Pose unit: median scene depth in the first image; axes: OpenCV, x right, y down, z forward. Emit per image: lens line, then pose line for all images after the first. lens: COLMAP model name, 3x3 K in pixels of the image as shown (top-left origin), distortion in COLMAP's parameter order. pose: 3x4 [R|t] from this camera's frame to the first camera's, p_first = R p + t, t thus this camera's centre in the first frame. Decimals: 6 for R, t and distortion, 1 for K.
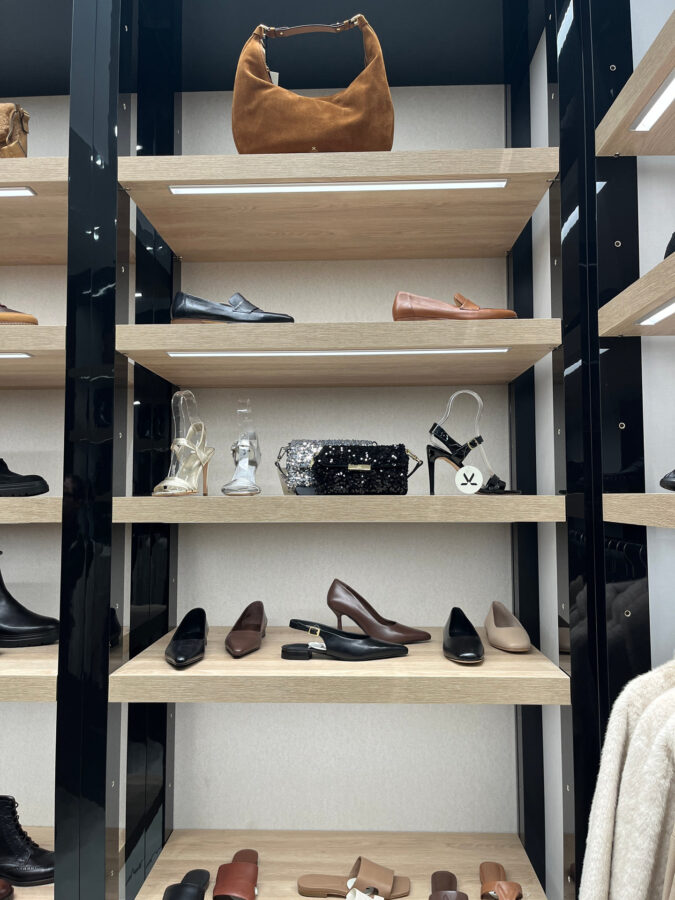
lens RADIAL K [[682.2, 0, 337.5], [0, 682.2, 450.0], [0, 0, 1]] dist [0.068083, -0.096665]
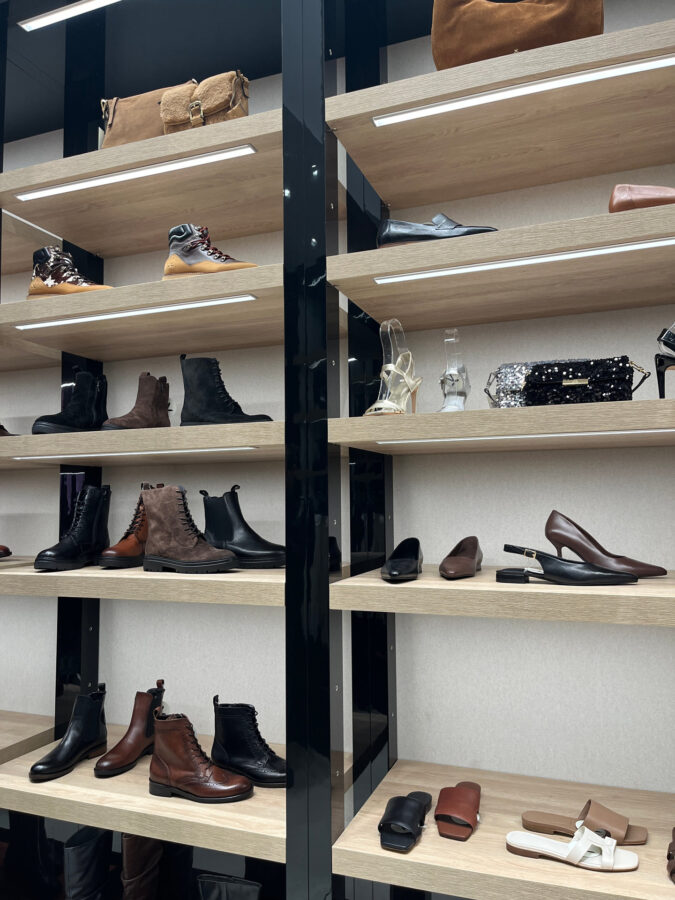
lens RADIAL K [[682.2, 0, 337.5], [0, 682.2, 450.0], [0, 0, 1]] dist [0.068083, -0.096665]
pose [[0.948027, -0.027788, -0.316973, 0.018010], [0.027569, 0.999607, -0.005176, 0.109176], [0.316992, -0.003832, 0.948420, 0.001850]]
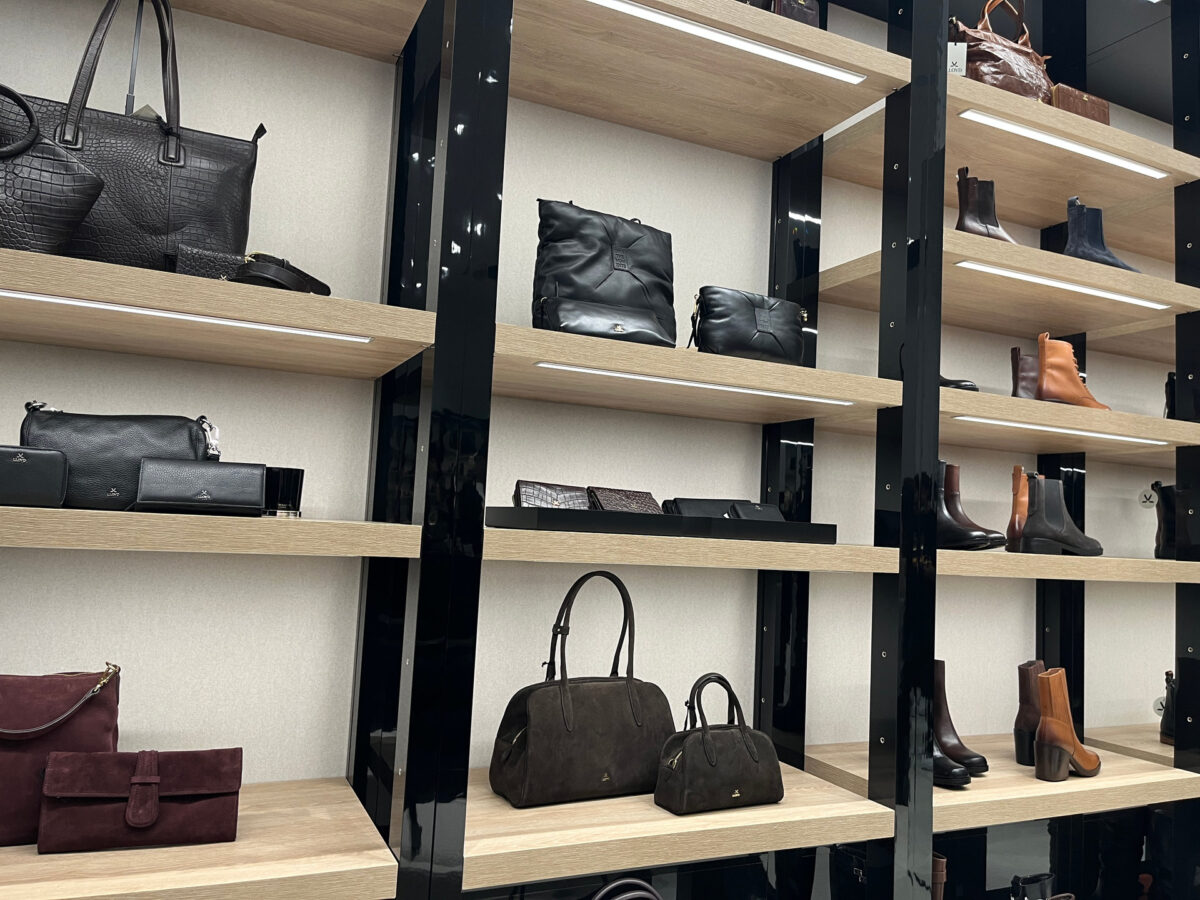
lens RADIAL K [[909.7, 0, 600.0], [0, 909.7, 450.0], [0, 0, 1]] dist [0.068083, -0.096665]
pose [[0.886982, 0.083110, 0.454263, -1.520903], [-0.082339, 0.996372, -0.021518, 0.216228], [-0.454404, -0.018317, 0.890608, -0.053107]]
